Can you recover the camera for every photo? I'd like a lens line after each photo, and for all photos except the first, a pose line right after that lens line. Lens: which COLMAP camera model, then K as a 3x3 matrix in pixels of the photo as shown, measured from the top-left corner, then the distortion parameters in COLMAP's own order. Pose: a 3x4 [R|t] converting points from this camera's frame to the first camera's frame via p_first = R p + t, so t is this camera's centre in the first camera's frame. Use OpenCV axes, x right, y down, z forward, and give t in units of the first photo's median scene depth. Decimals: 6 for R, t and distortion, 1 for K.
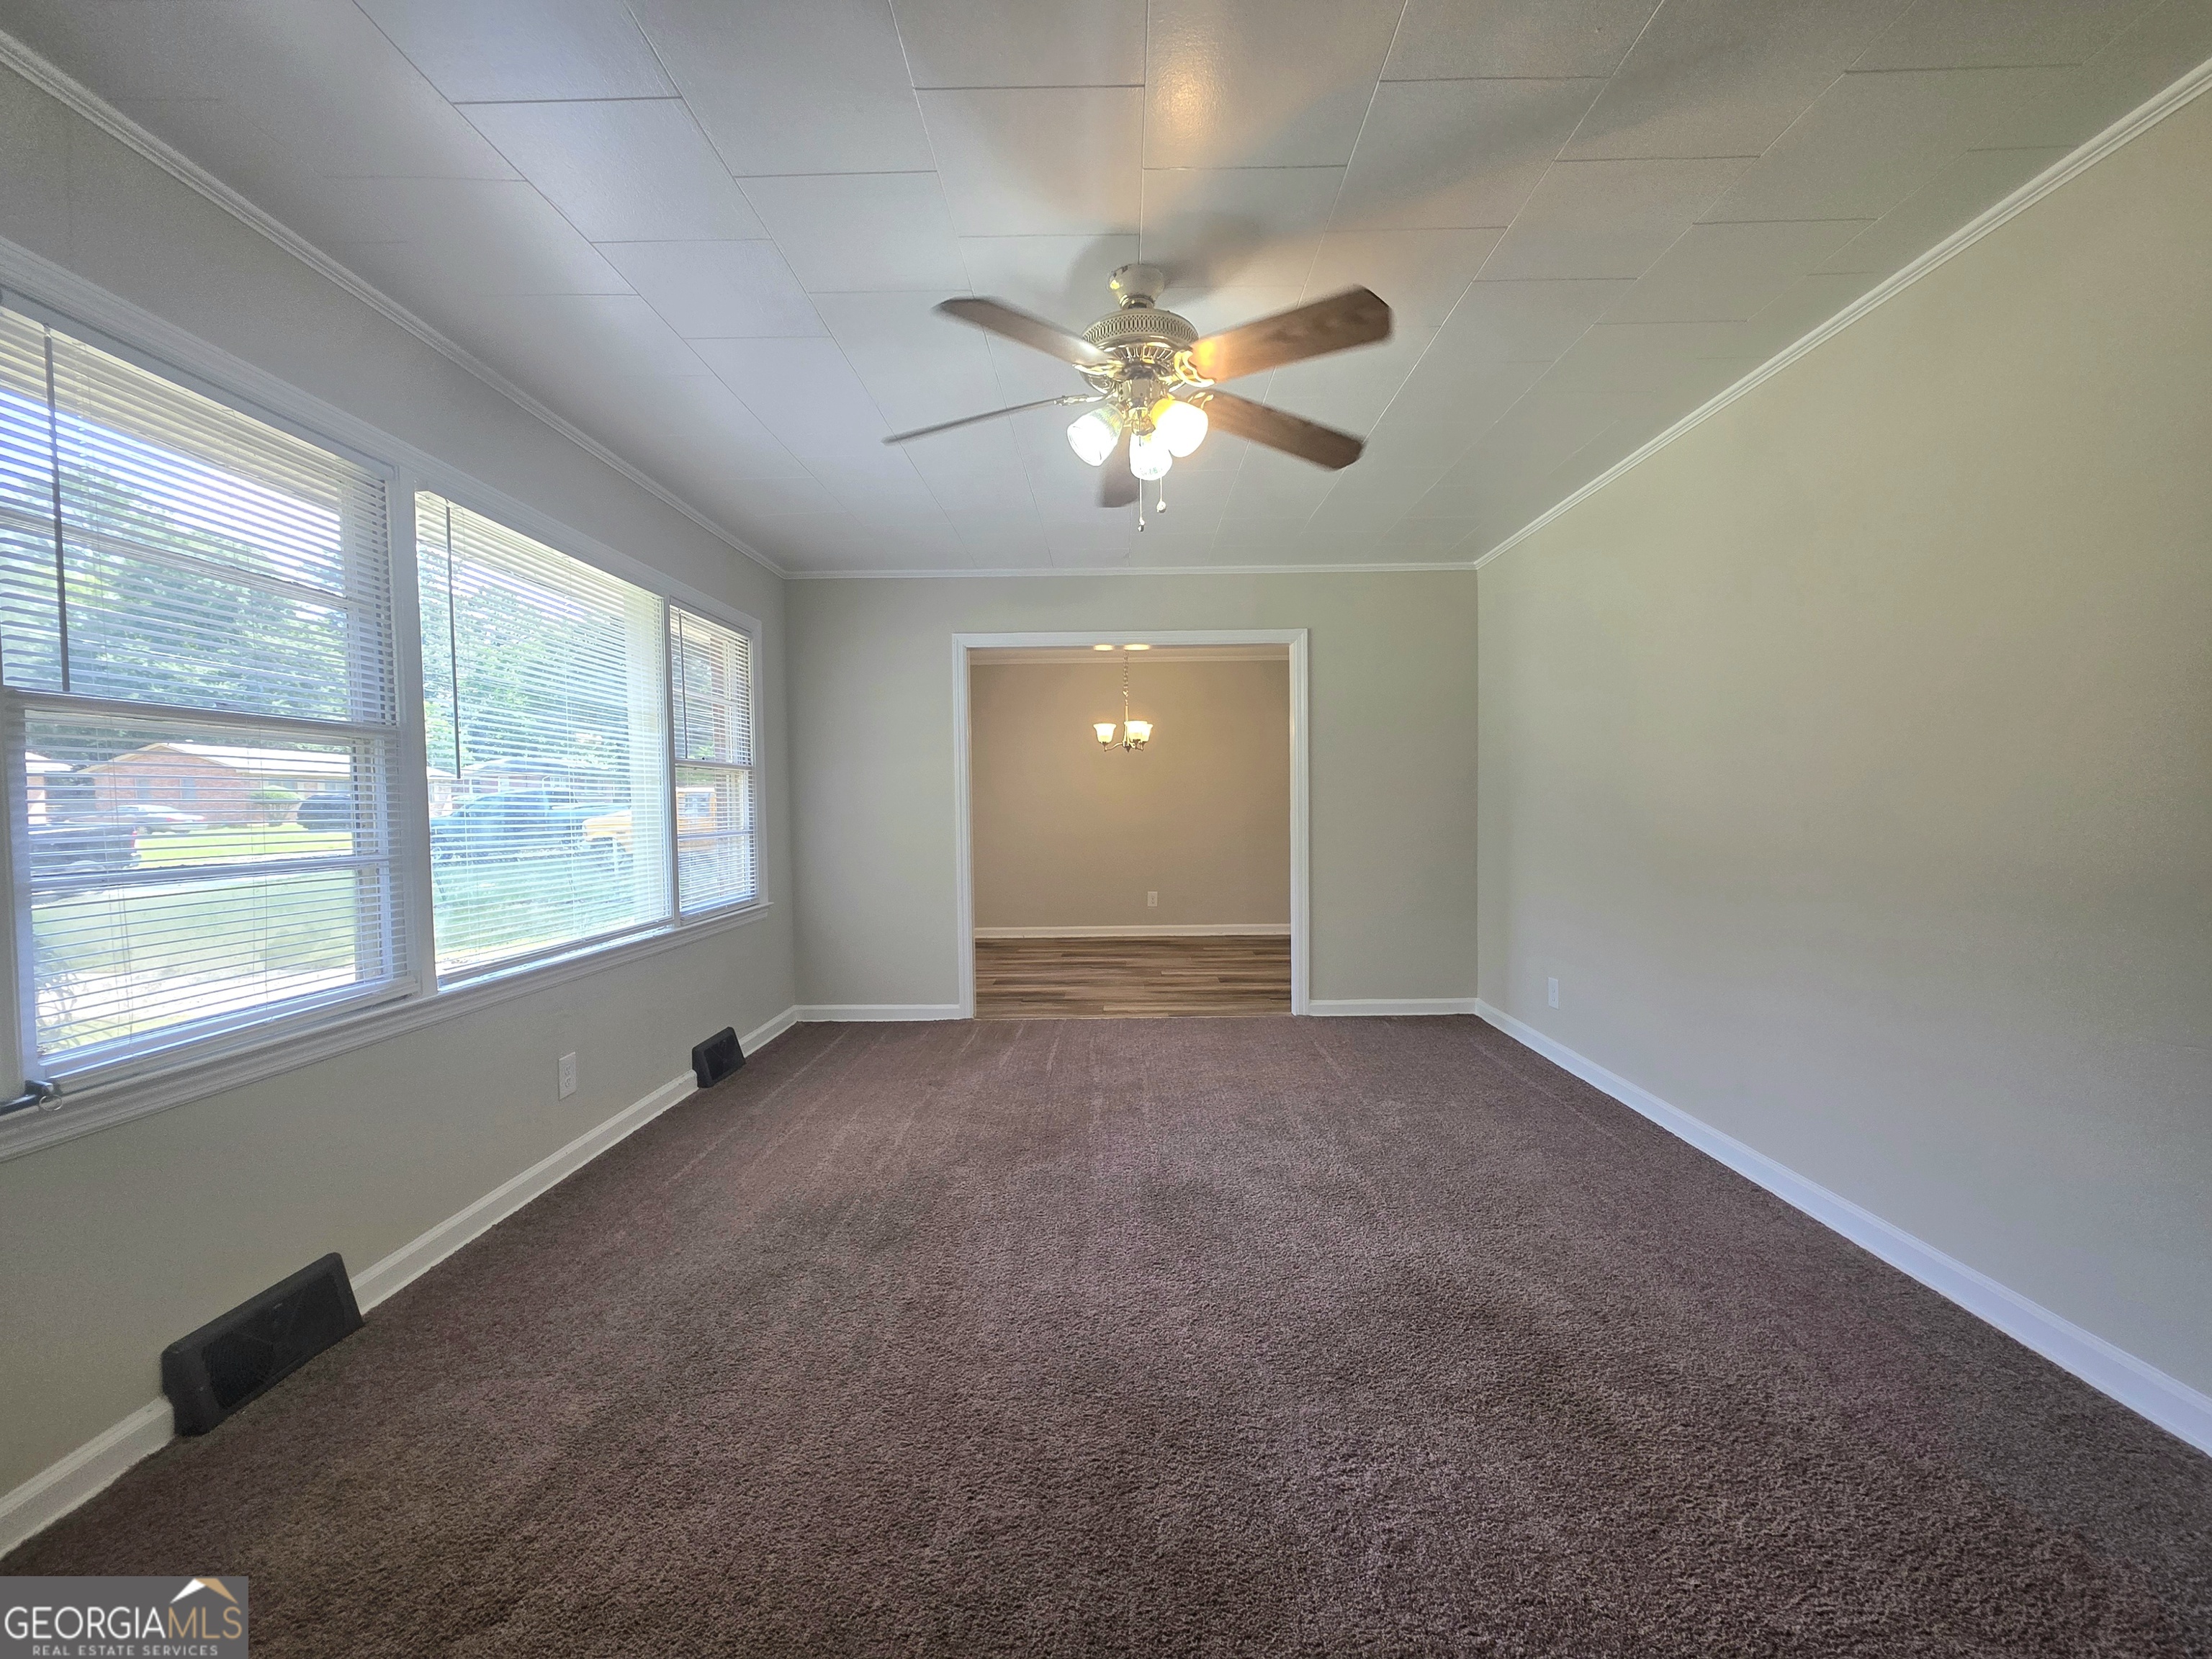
lens RADIAL K [[885.9, 0, 1111.1], [0, 885.9, 838.8], [0, 0, 1]] dist [0.006181, -0.000299]
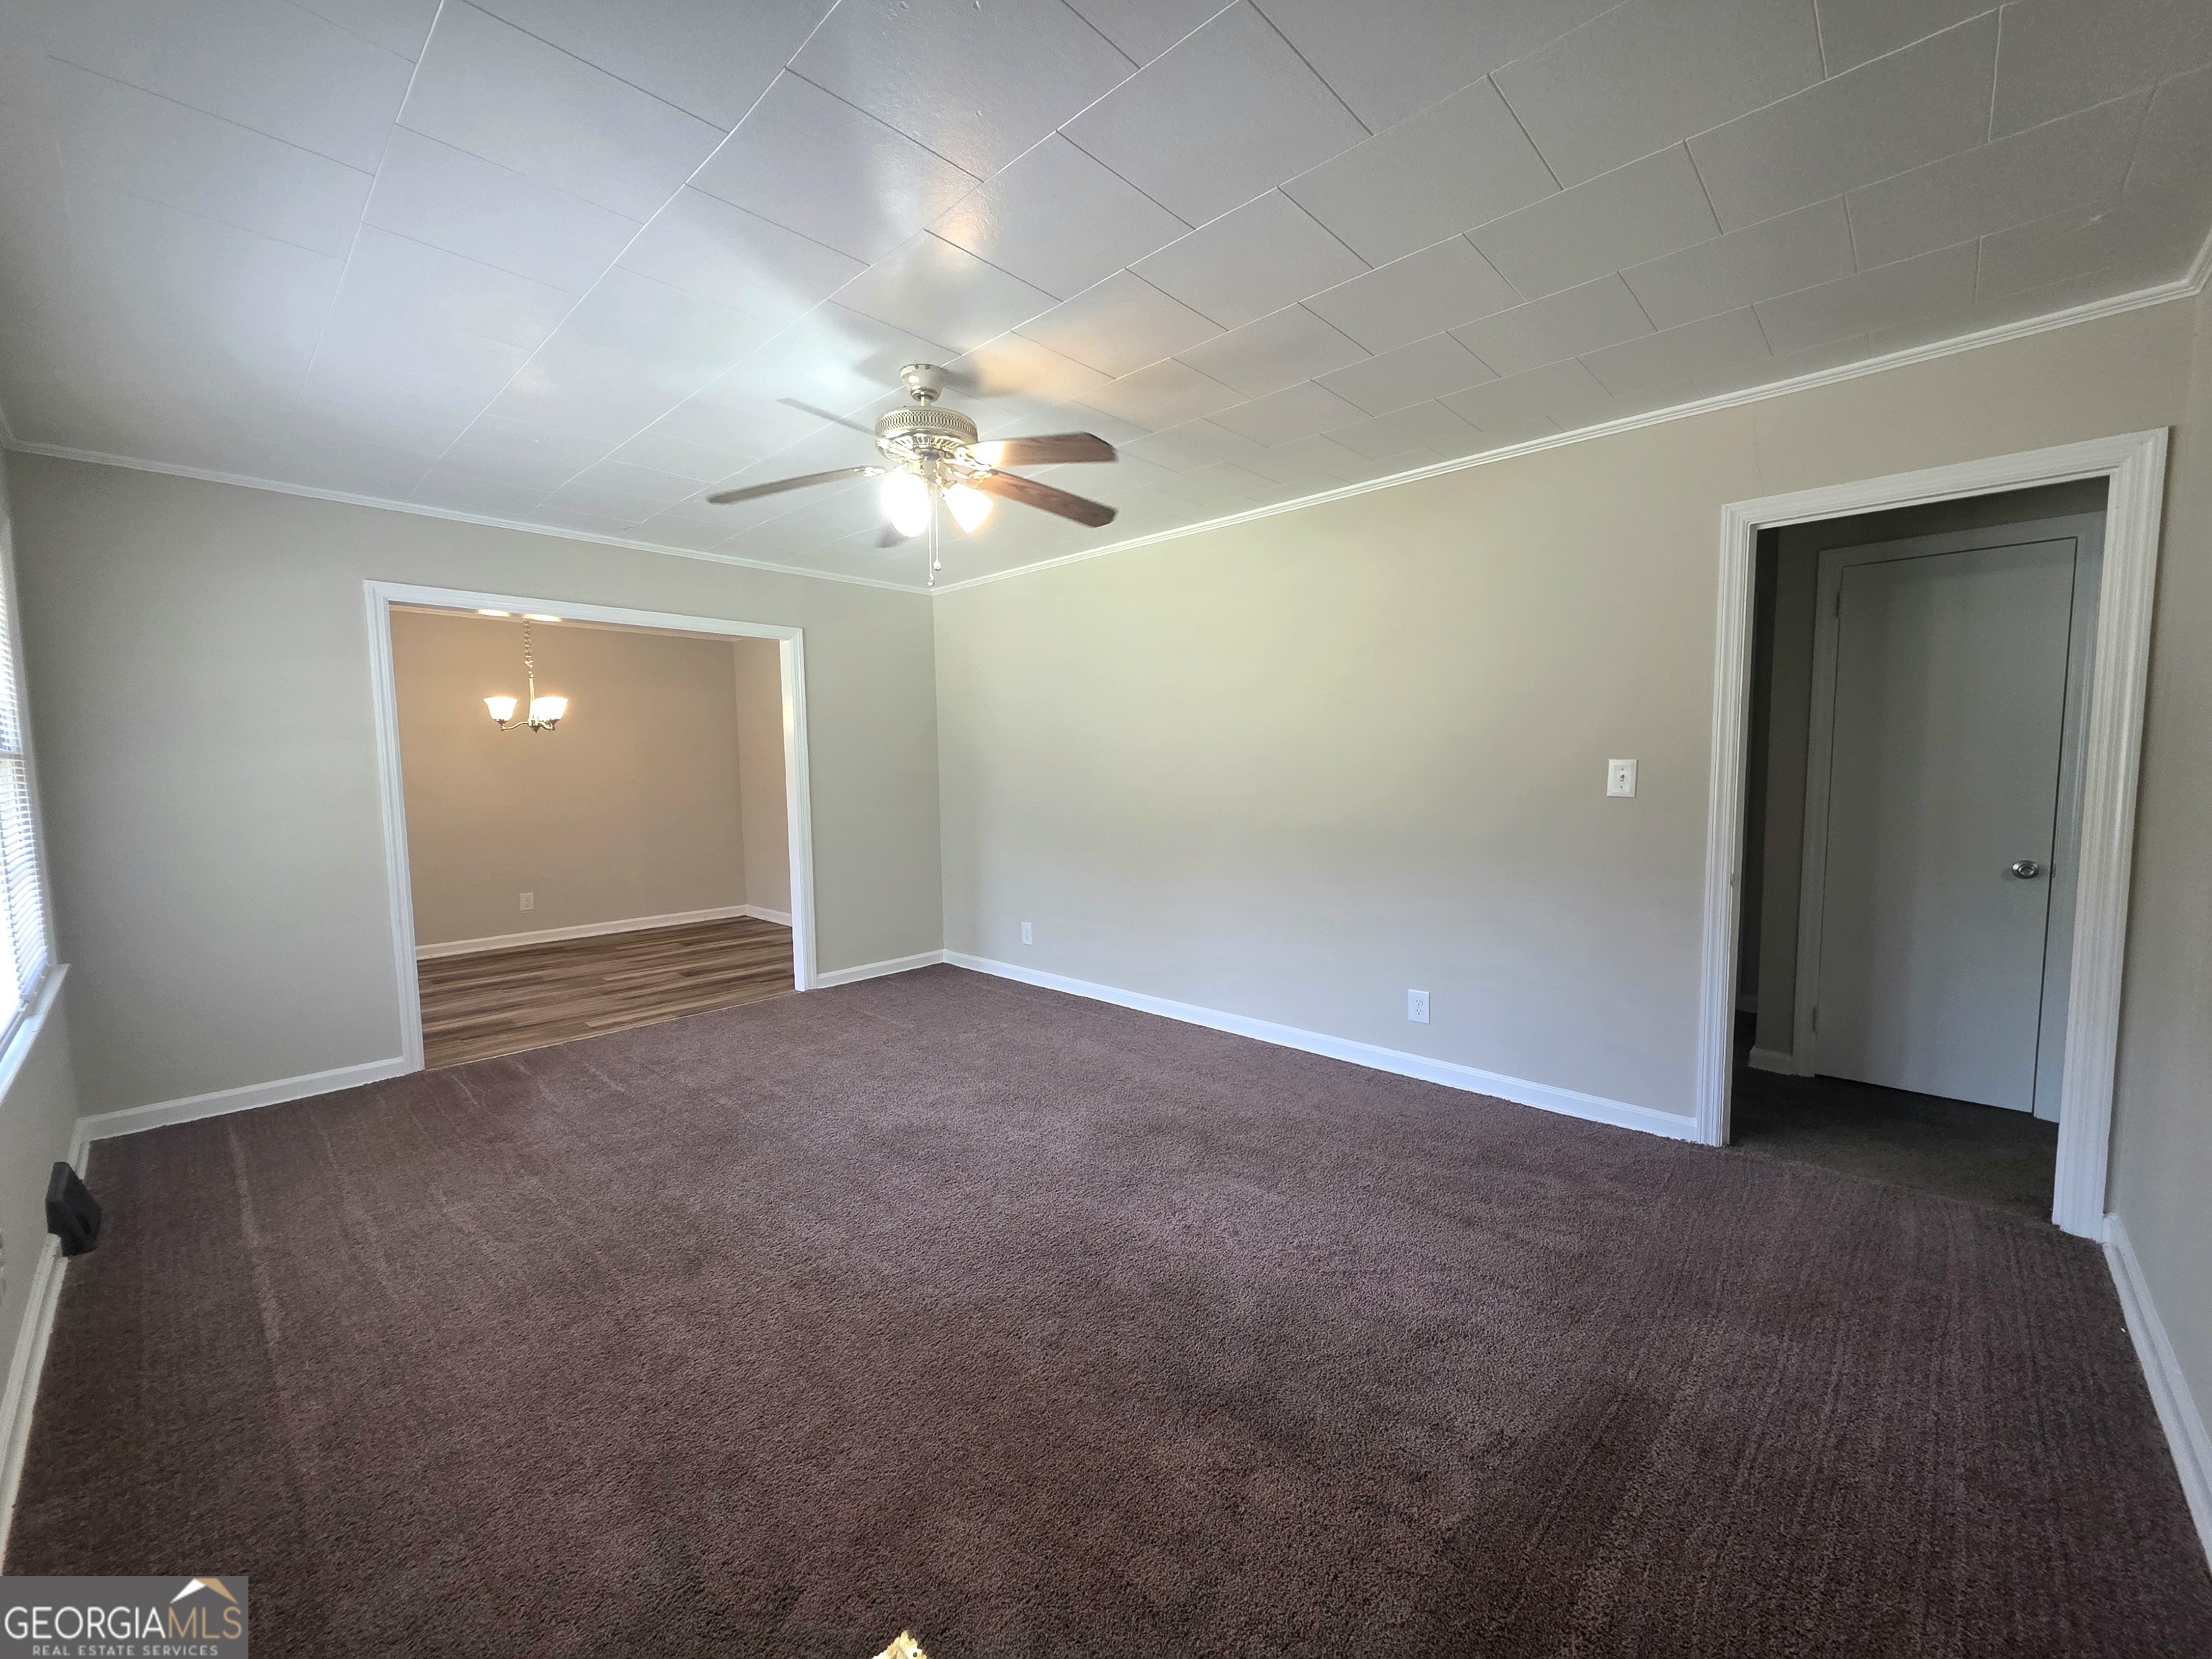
lens RADIAL K [[893.2, 0, 1126.1], [0, 893.2, 836.1], [0, 0, 1]] dist [0.002498, -0.000134]
pose [[0.667488, -0.056117, 0.742503, -0.448253], [0.033523, 0.998410, 0.045322, -0.031753], [-0.743866, -0.005361, 0.668307, -0.008338]]
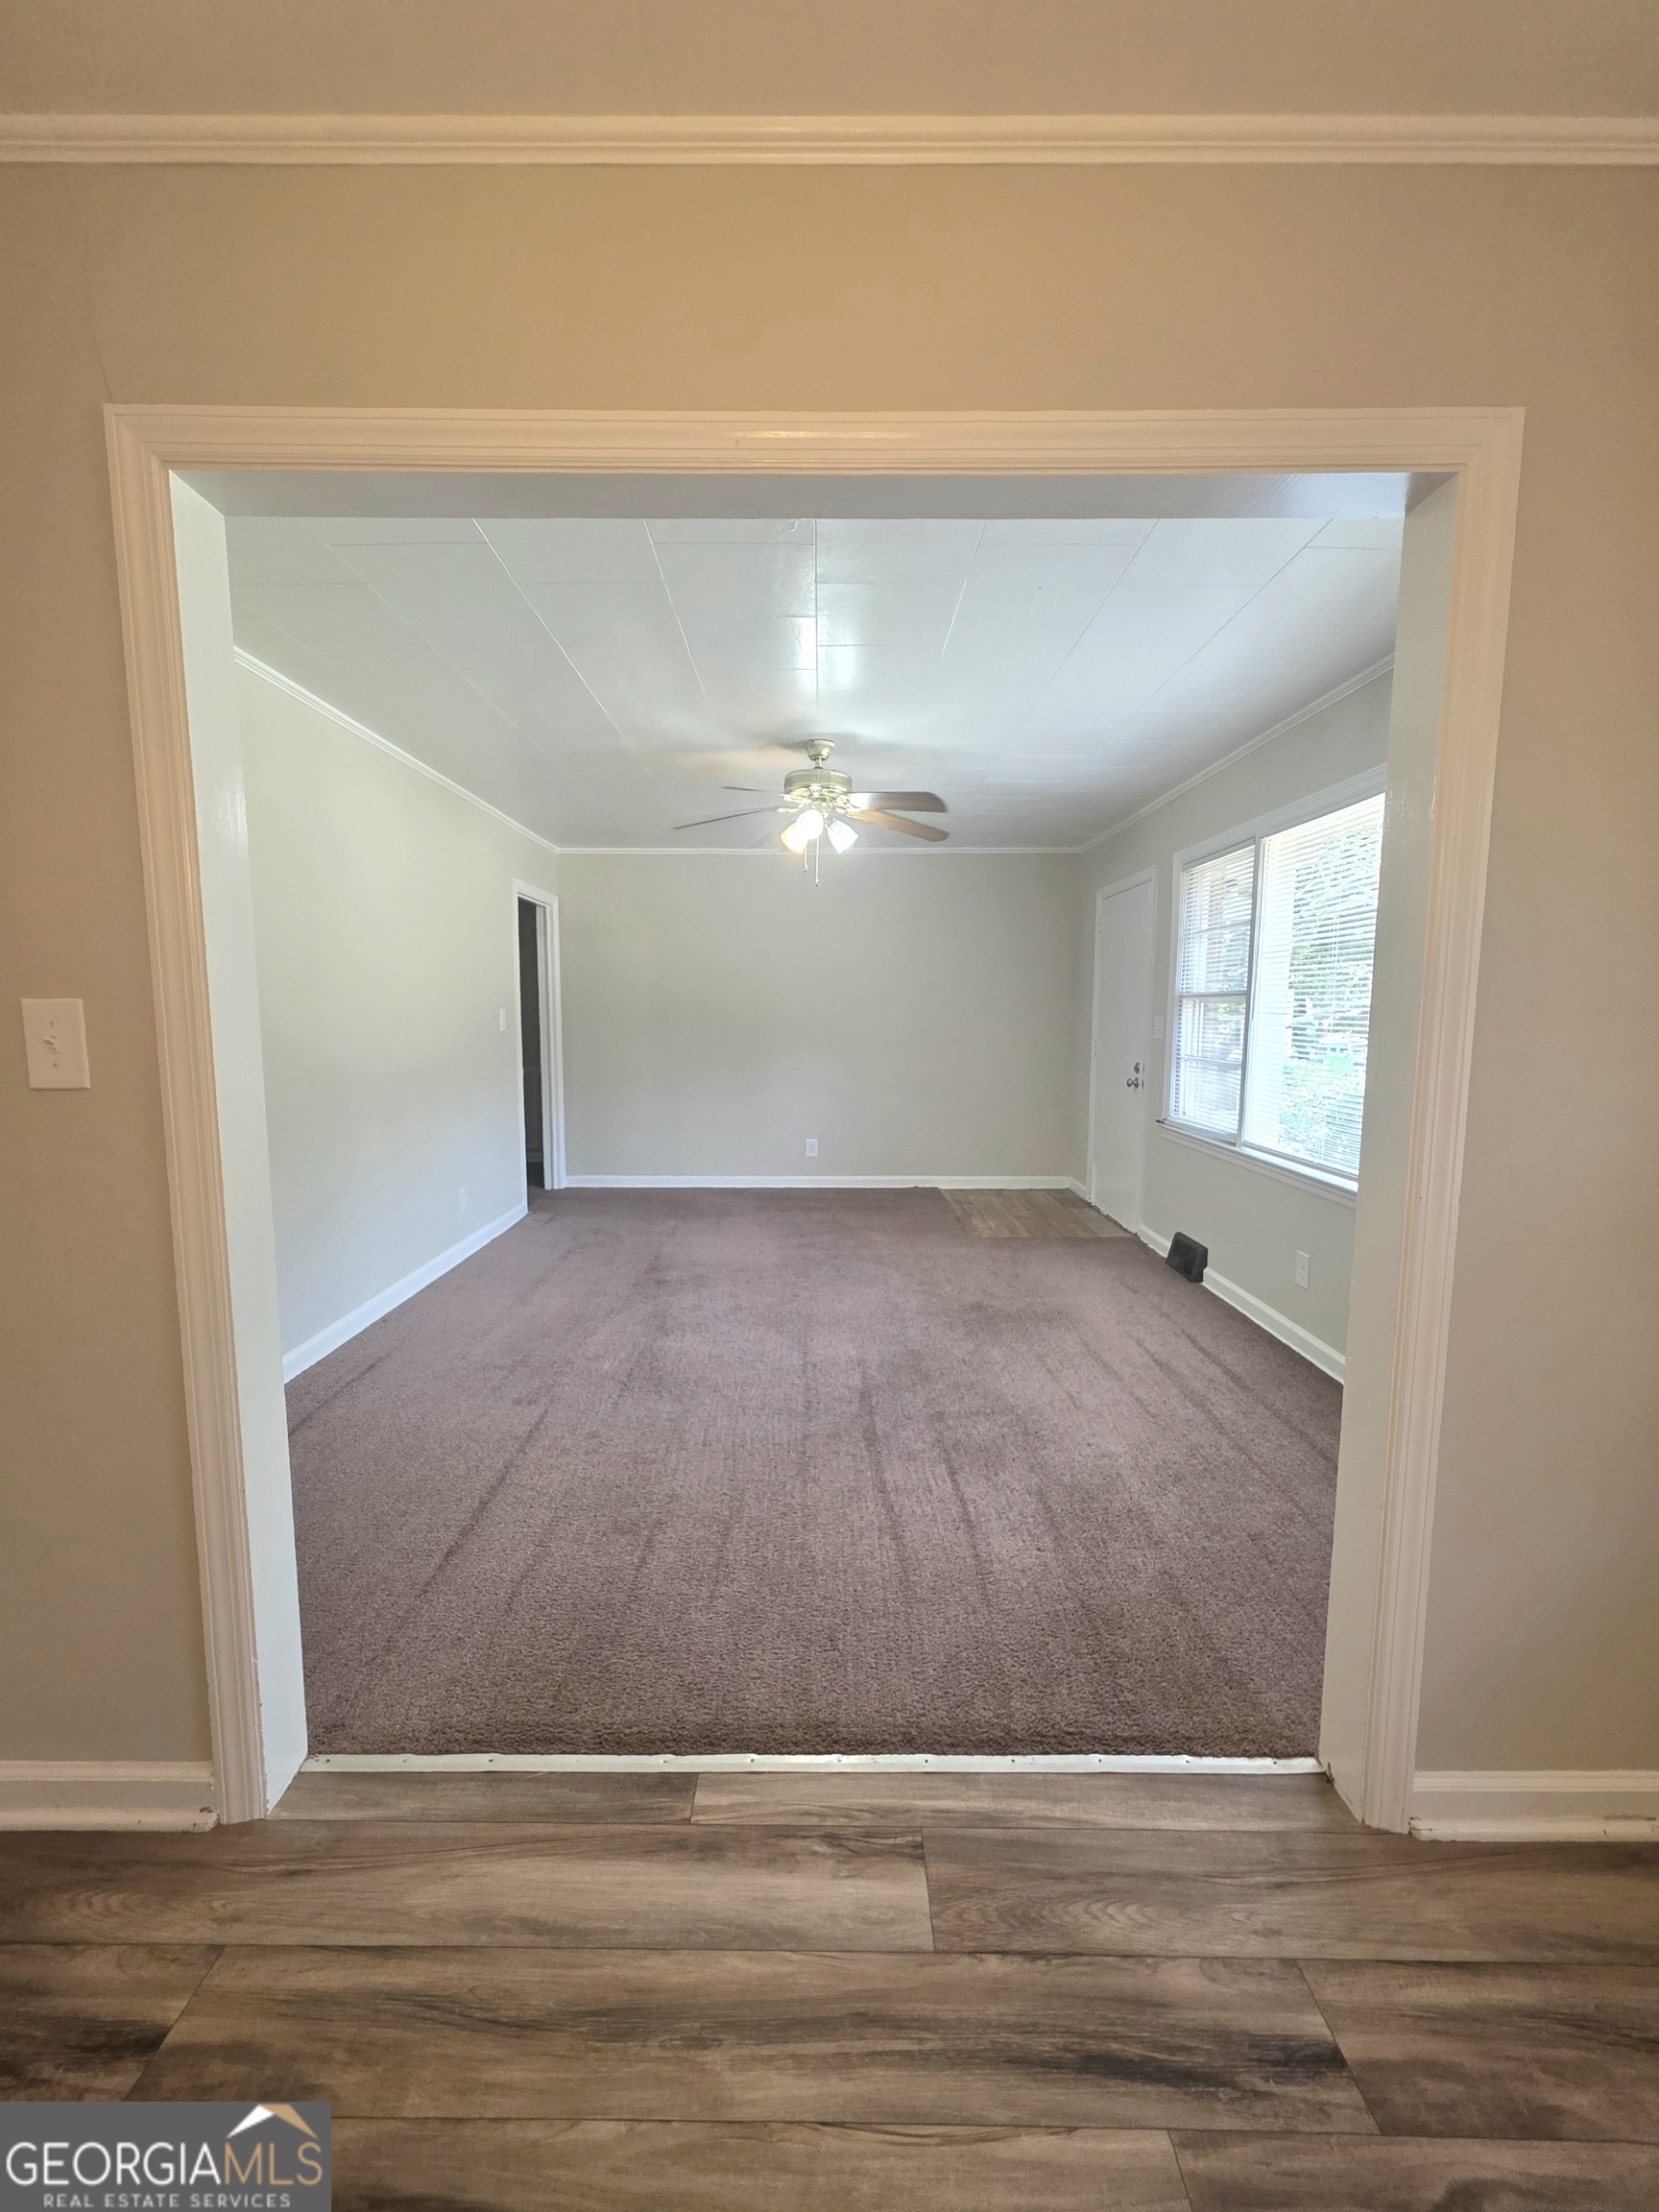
lens RADIAL K [[885.9, 0, 821.7], [0, 885.9, 1111.6], [0, 0, 1]] dist [0.006181, -0.000299]
pose [[-0.999814, 0.013023, -0.014255, 0.033967], [0.010721, 0.988465, 0.151069, -0.106334], [0.016058, 0.150888, -0.988420, 1.788462]]
